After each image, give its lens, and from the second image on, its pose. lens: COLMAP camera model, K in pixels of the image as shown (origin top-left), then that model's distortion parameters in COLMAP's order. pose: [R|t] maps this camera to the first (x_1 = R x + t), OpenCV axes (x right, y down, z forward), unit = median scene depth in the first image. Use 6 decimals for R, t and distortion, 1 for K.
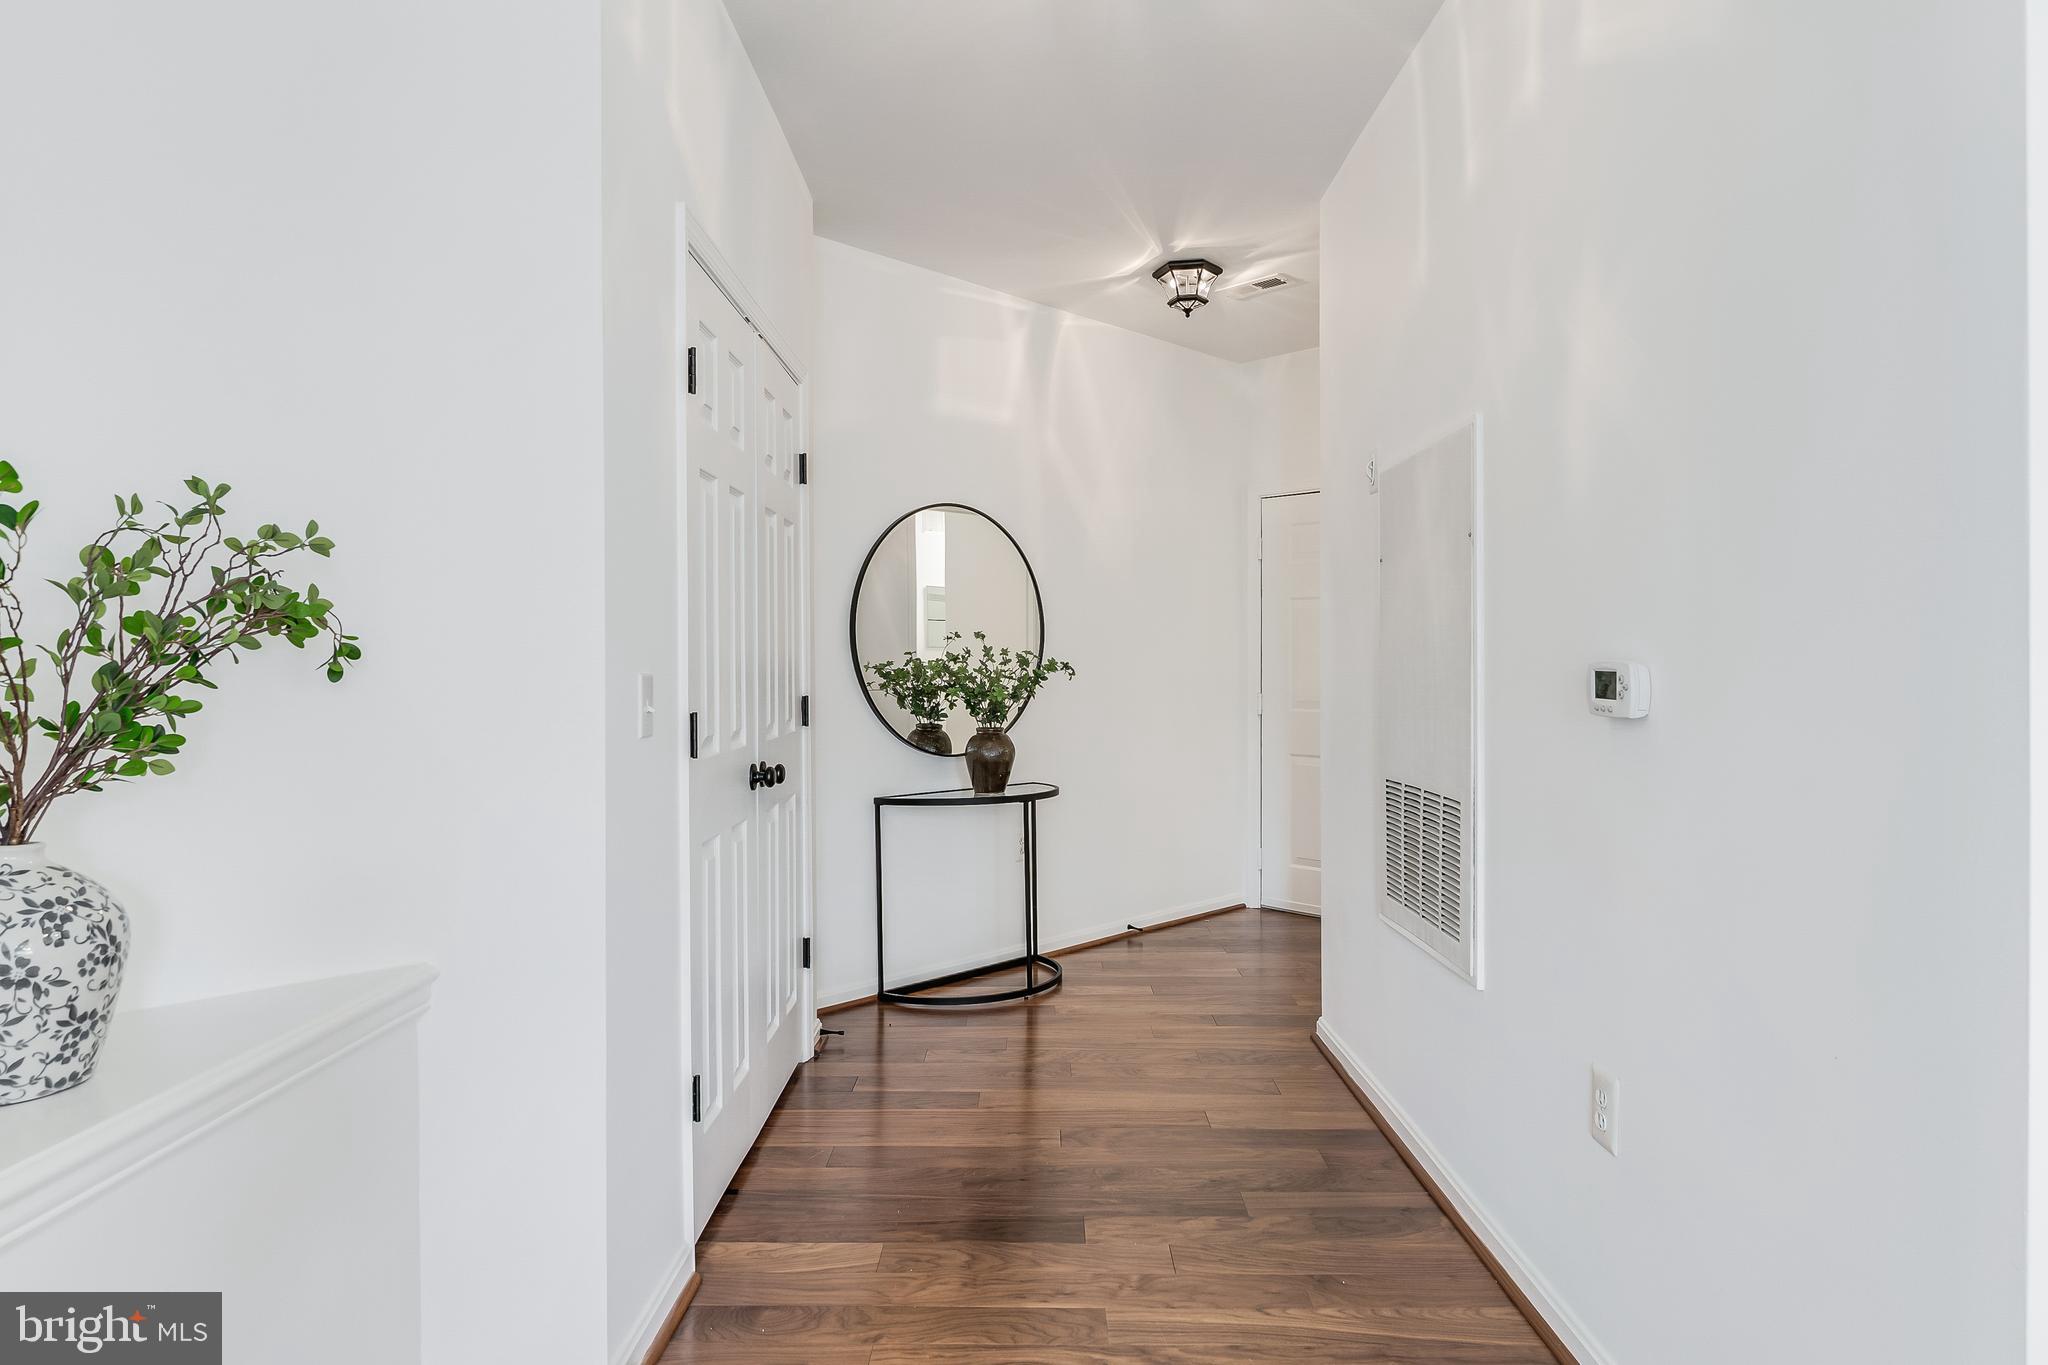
lens RADIAL K [[1210.7, 0, 1045.4], [0, 1210.7, 668.2], [0, 0, 1]] dist [0.002373, -0.000322]
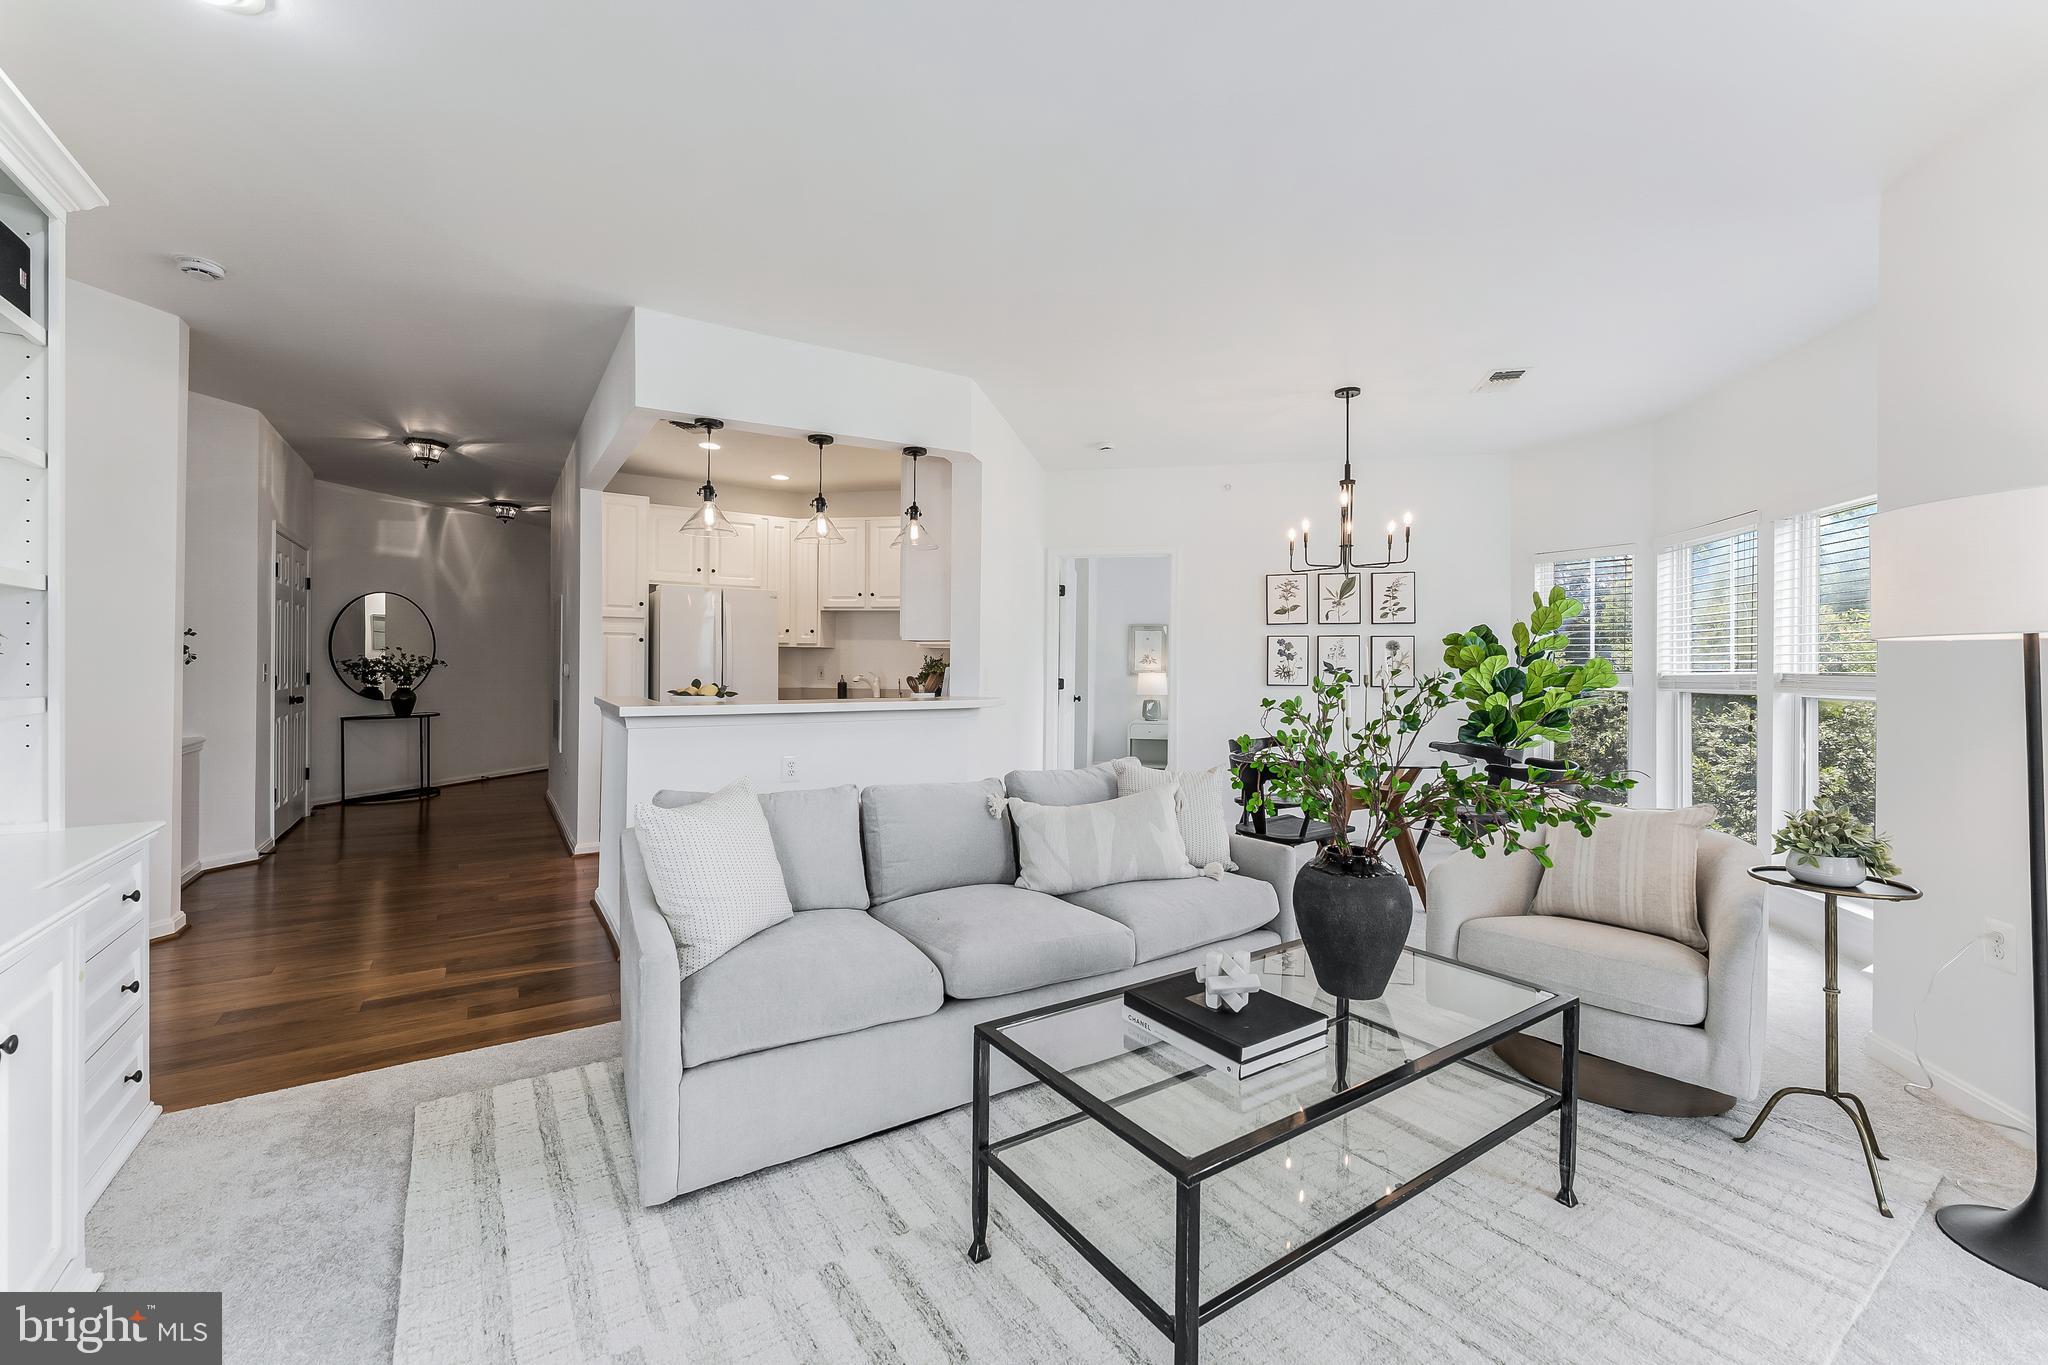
lens RADIAL K [[825.6, 0, 1034.1], [0, 825.6, 668.8], [0, 0, 1]] dist [0.000858, -0.000412]
pose [[0.839143, 0.010539, 0.543809, 0.134301], [-0.012374, 0.999923, -0.000284, -0.003328], [-0.543771, -0.006491, 0.839209, -1.254383]]
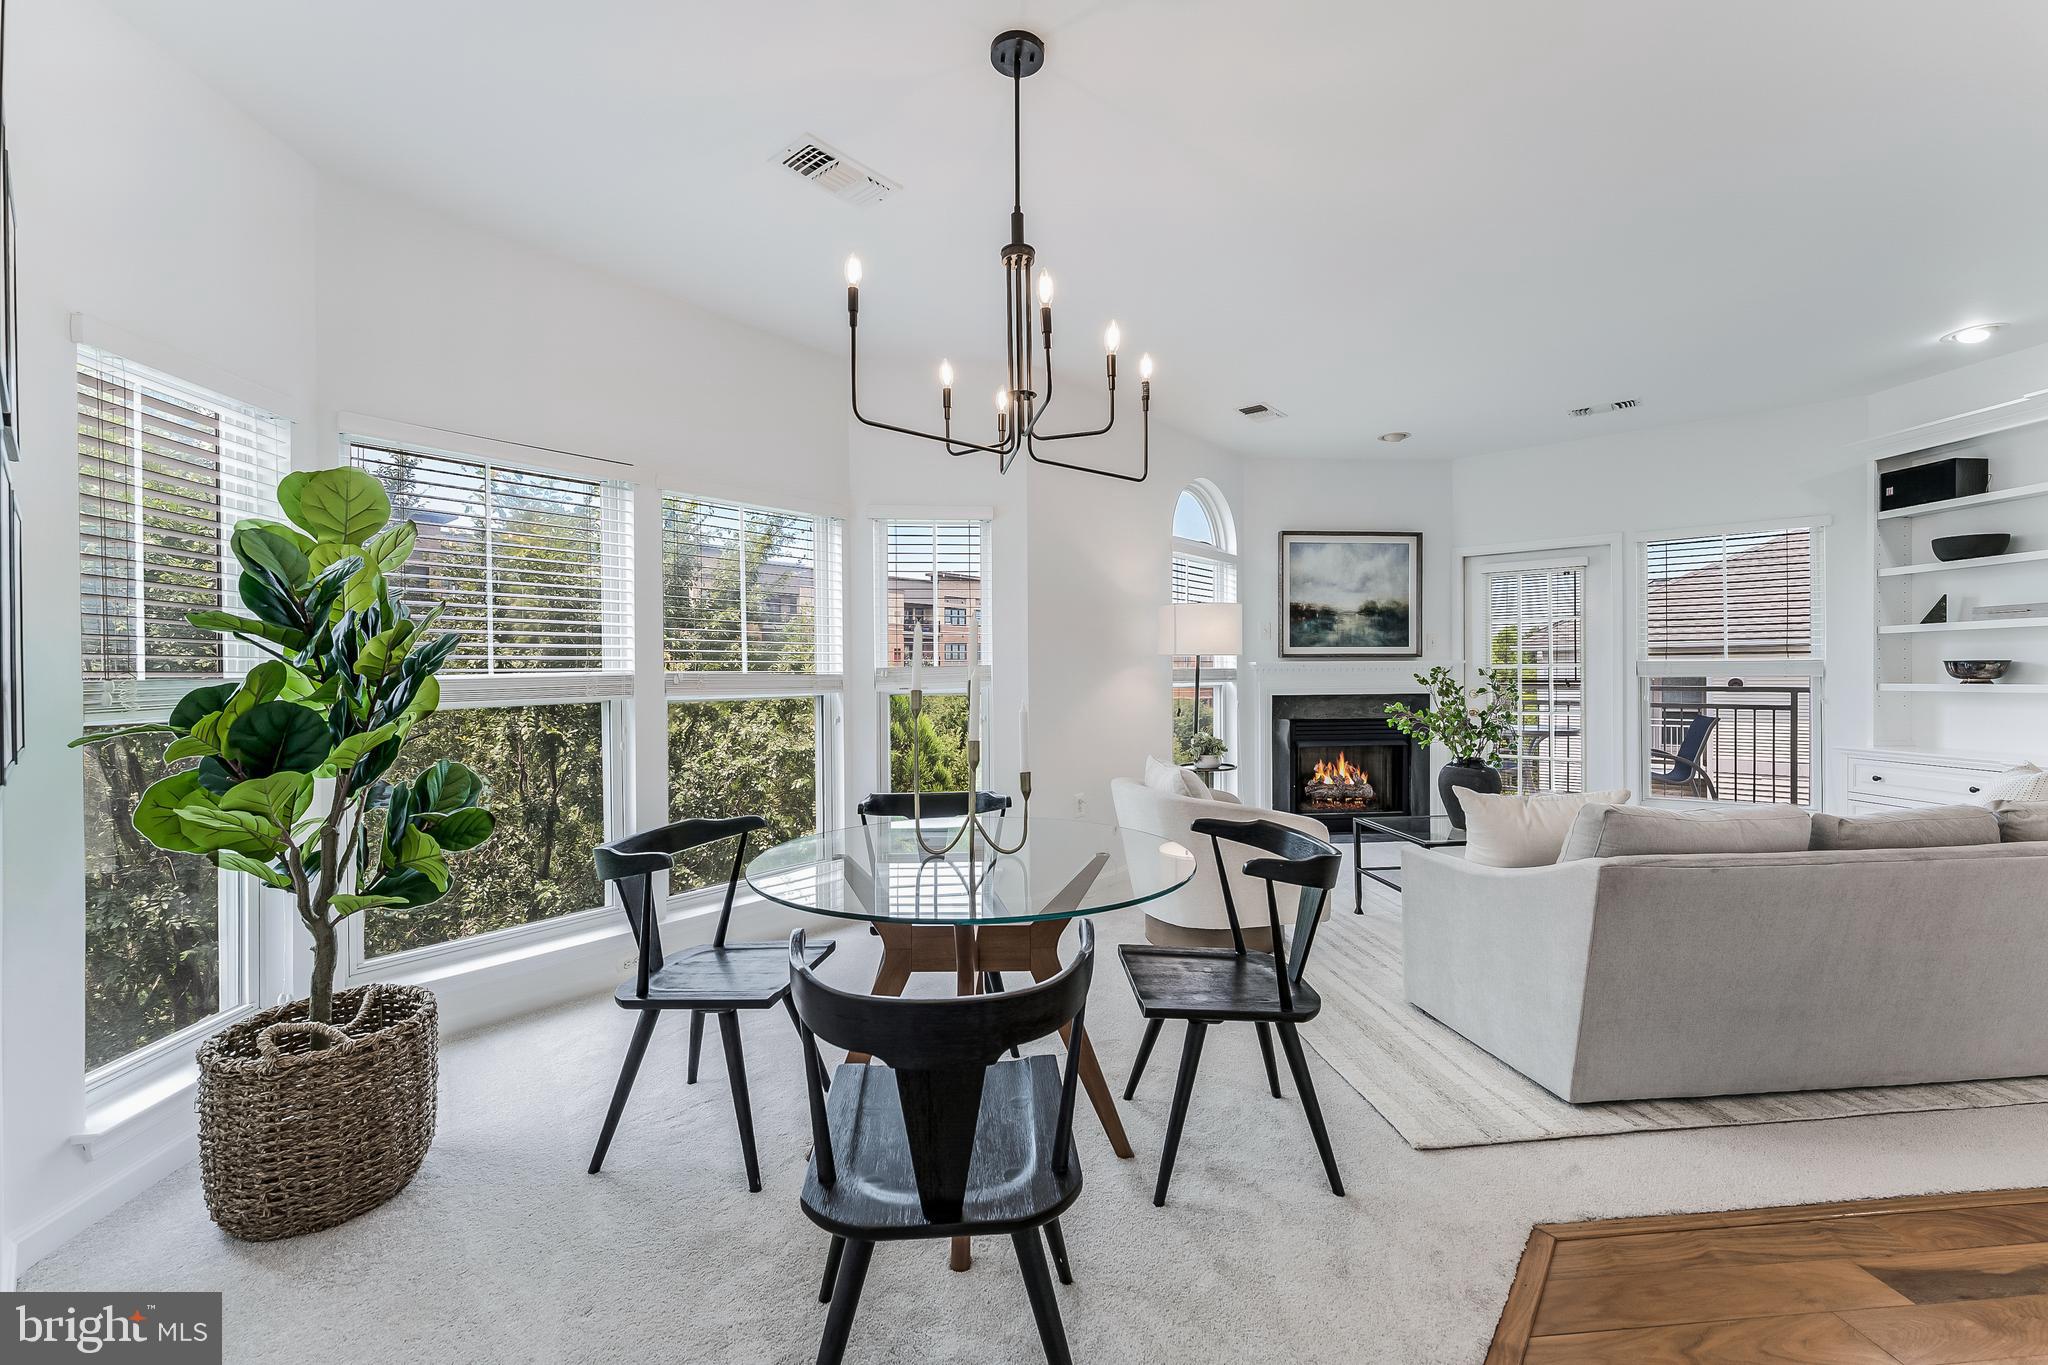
lens RADIAL K [[825.6, 0, 1031.1], [0, 825.6, 680.4], [0, 0, 1]] dist [0.000858, -0.000412]
pose [[-0.996666, 0.013757, -0.080422, 1.185208], [0.013093, 0.999876, 0.008781, -0.005543], [0.080533, 0.007699, -0.996722, 0.020331]]
